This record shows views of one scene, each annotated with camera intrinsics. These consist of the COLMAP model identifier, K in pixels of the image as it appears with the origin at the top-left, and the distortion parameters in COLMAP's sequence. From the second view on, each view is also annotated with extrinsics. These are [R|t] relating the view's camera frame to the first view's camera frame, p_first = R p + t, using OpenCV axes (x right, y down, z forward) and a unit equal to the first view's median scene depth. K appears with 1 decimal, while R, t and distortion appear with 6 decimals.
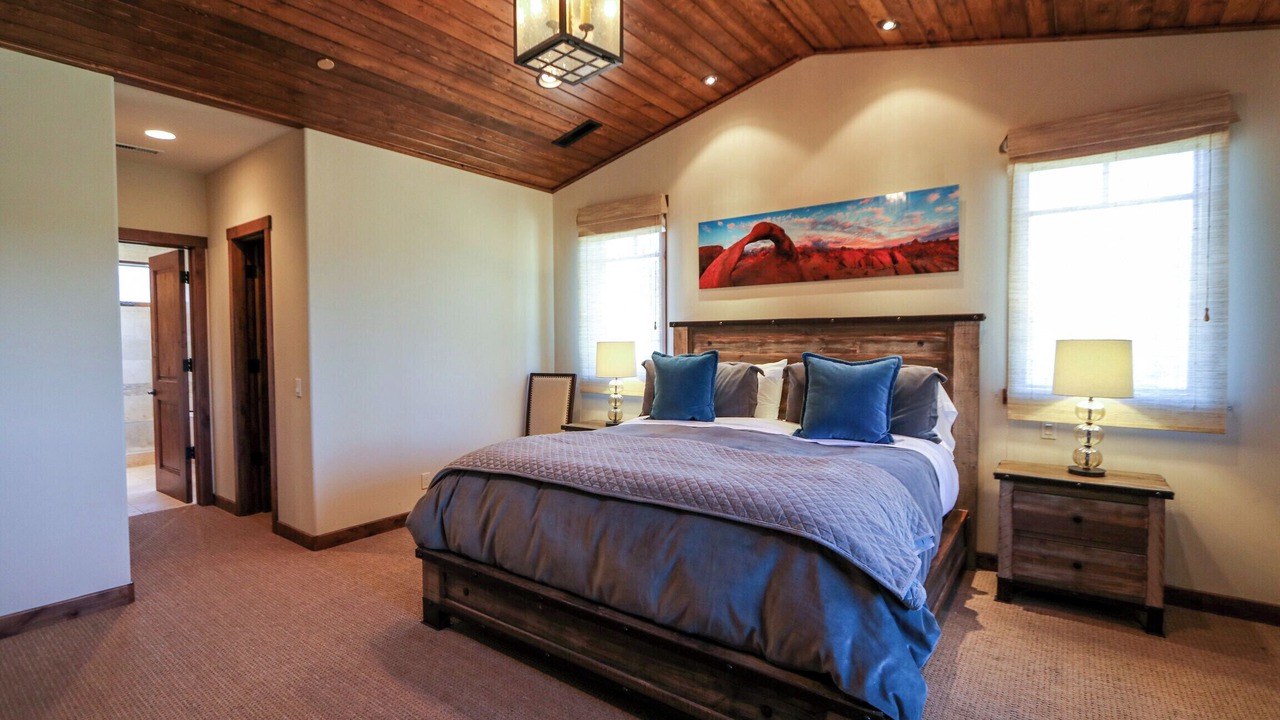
lens RADIAL K [[582.7, 0, 641.8], [0, 582.7, 356.7], [0, 0, 1]] dist [-0.020430, -0.000183]
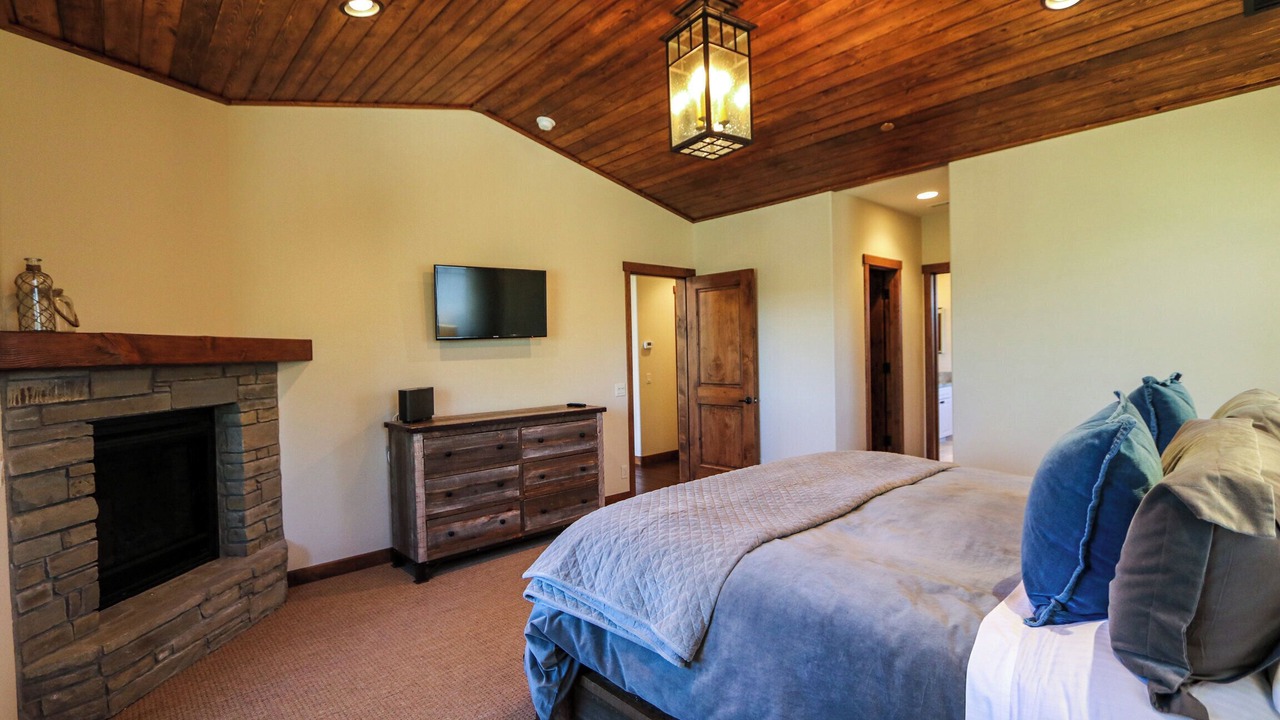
lens RADIAL K [[582.7, 0, 641.6], [0, 582.7, 359.3], [0, 0, 1]] dist [-0.020430, -0.000183]
pose [[-0.184148, 0.014092, -0.982797, 0.725510], [-0.011227, 0.999802, 0.016440, -0.008979], [0.982834, 0.014061, -0.183954, 0.632692]]
